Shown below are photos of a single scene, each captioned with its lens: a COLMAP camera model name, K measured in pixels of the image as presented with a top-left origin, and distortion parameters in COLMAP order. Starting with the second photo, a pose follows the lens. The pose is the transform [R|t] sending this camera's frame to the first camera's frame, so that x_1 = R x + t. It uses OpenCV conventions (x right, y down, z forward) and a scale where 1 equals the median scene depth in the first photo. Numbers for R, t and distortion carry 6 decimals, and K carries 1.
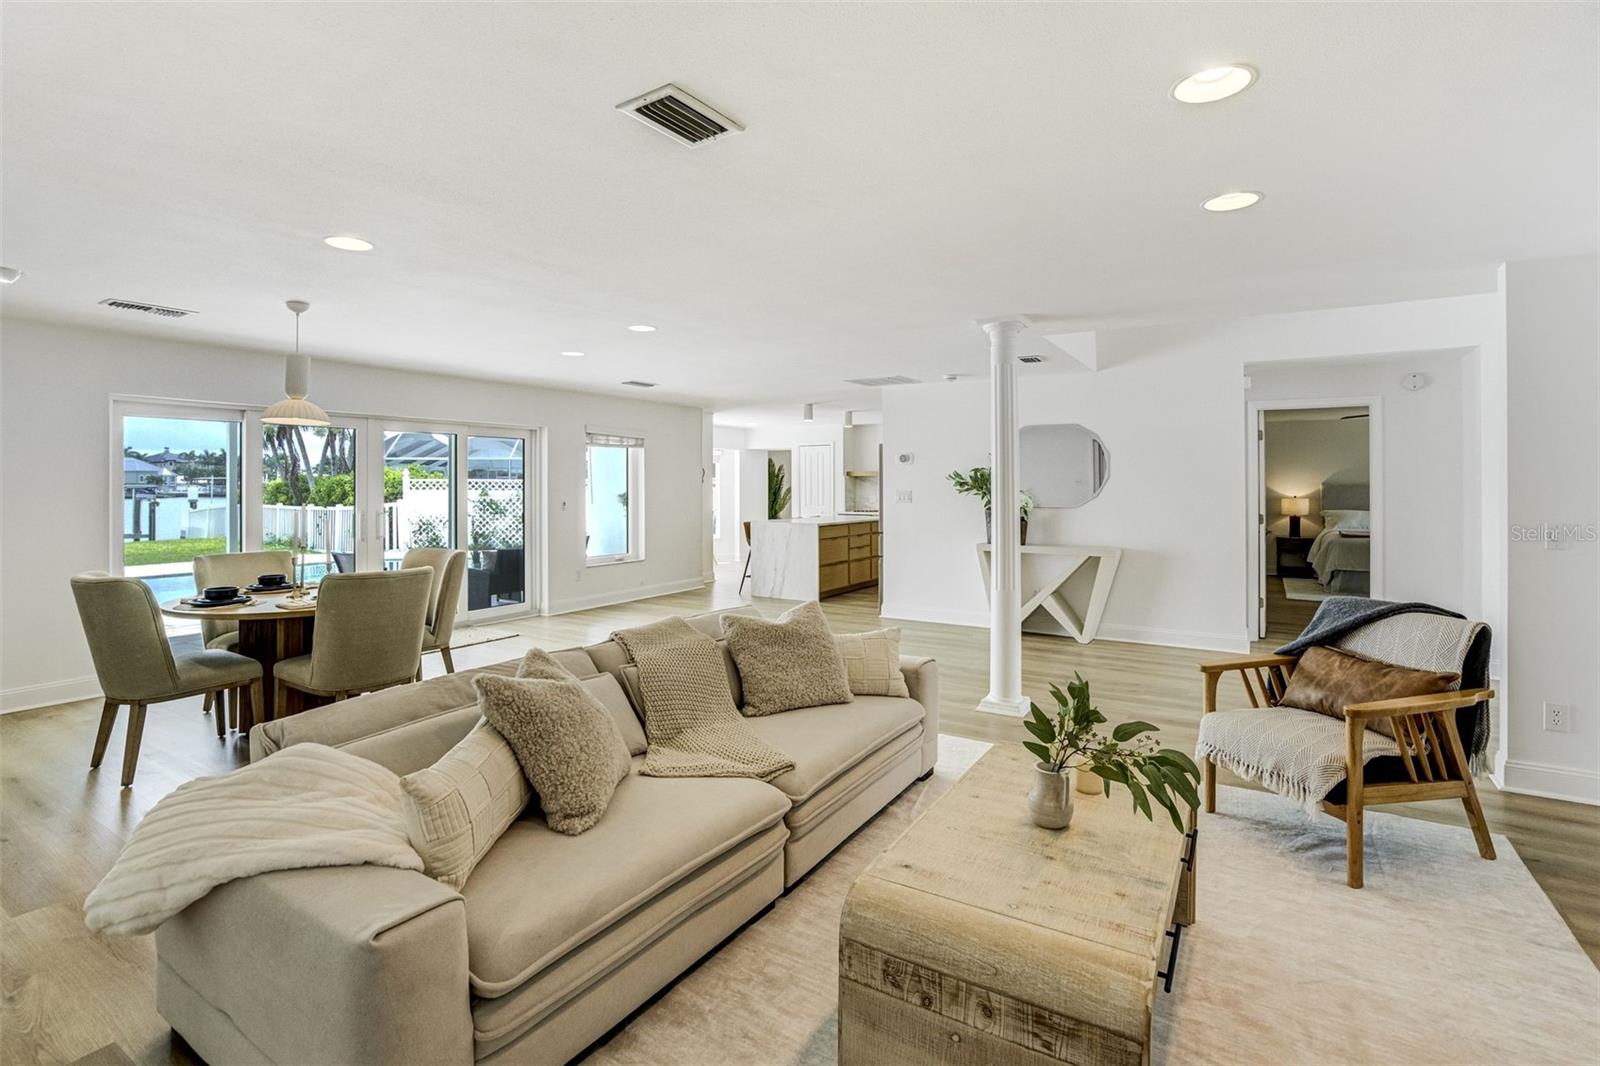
lens RADIAL K [[744.9, 0, 792.6], [0, 744.9, 520.2], [0, 0, 1]] dist [-0.058748, 0.025439]
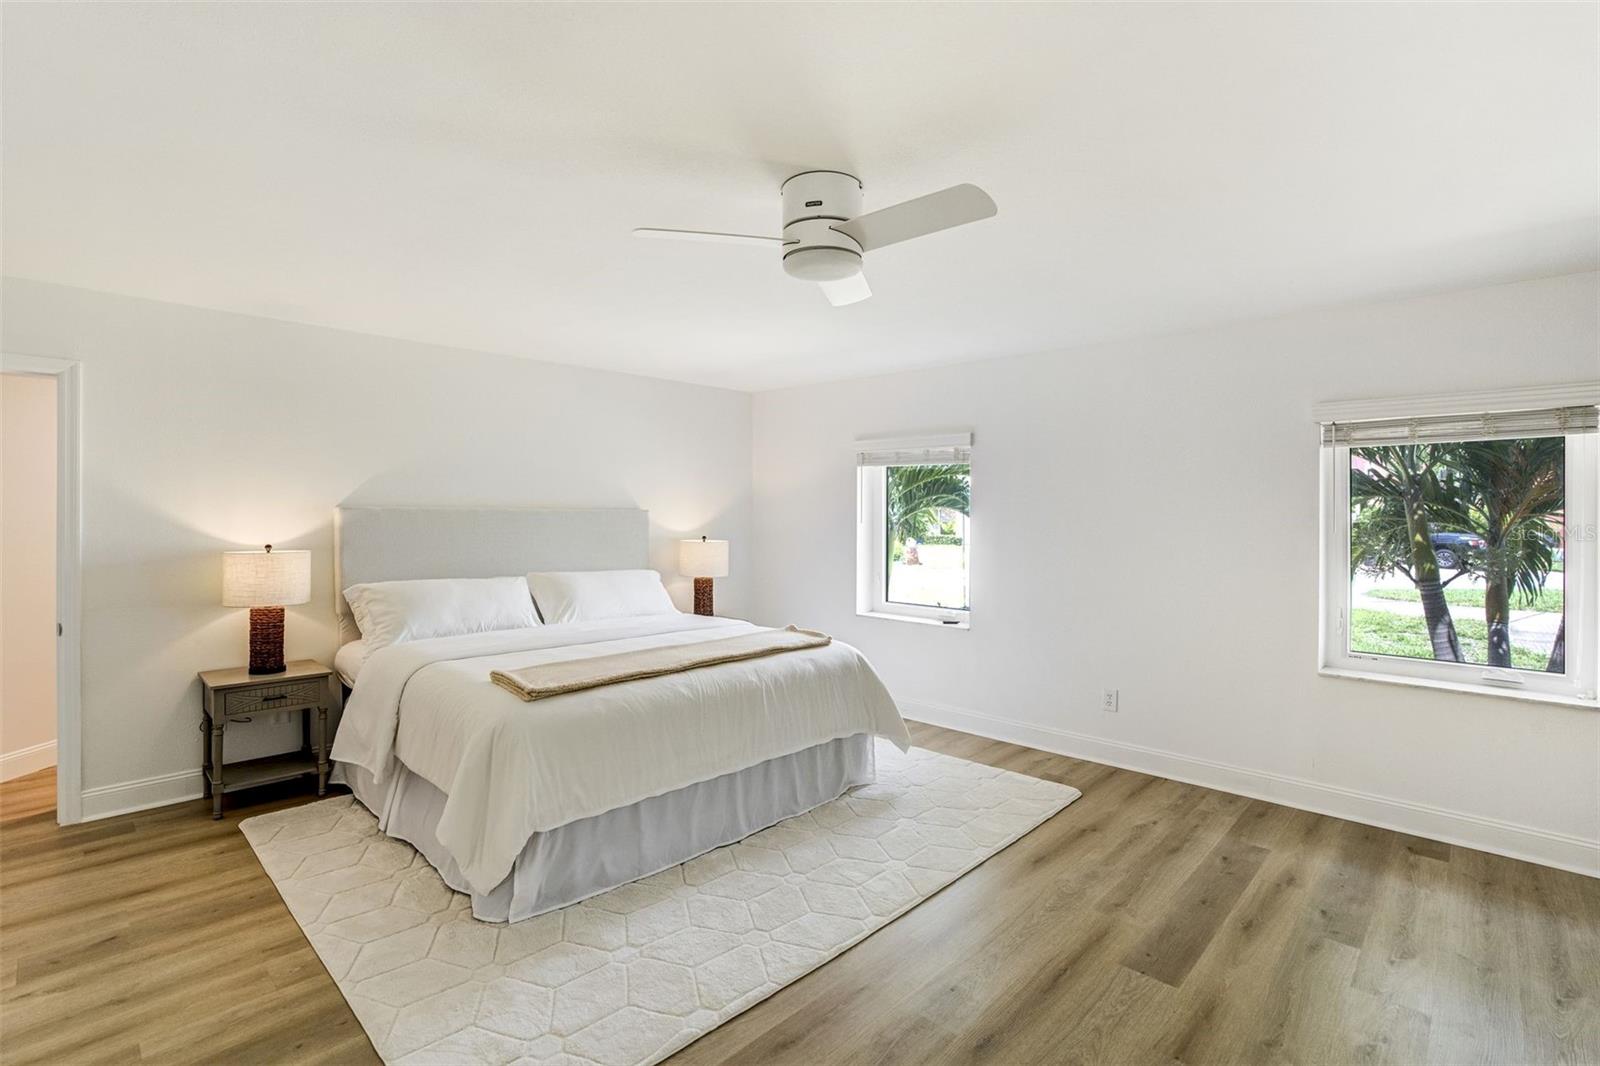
lens RADIAL K [[744.9, 0, 792.6], [0, 744.9, 520.2], [0, 0, 1]] dist [-0.058748, 0.025439]
pose [[0.188251, 0.002958, 0.982117, 0.421784], [0.041460, 0.999080, -0.010956, -0.030905], [-0.981245, 0.042782, 0.187955, 0.714374]]
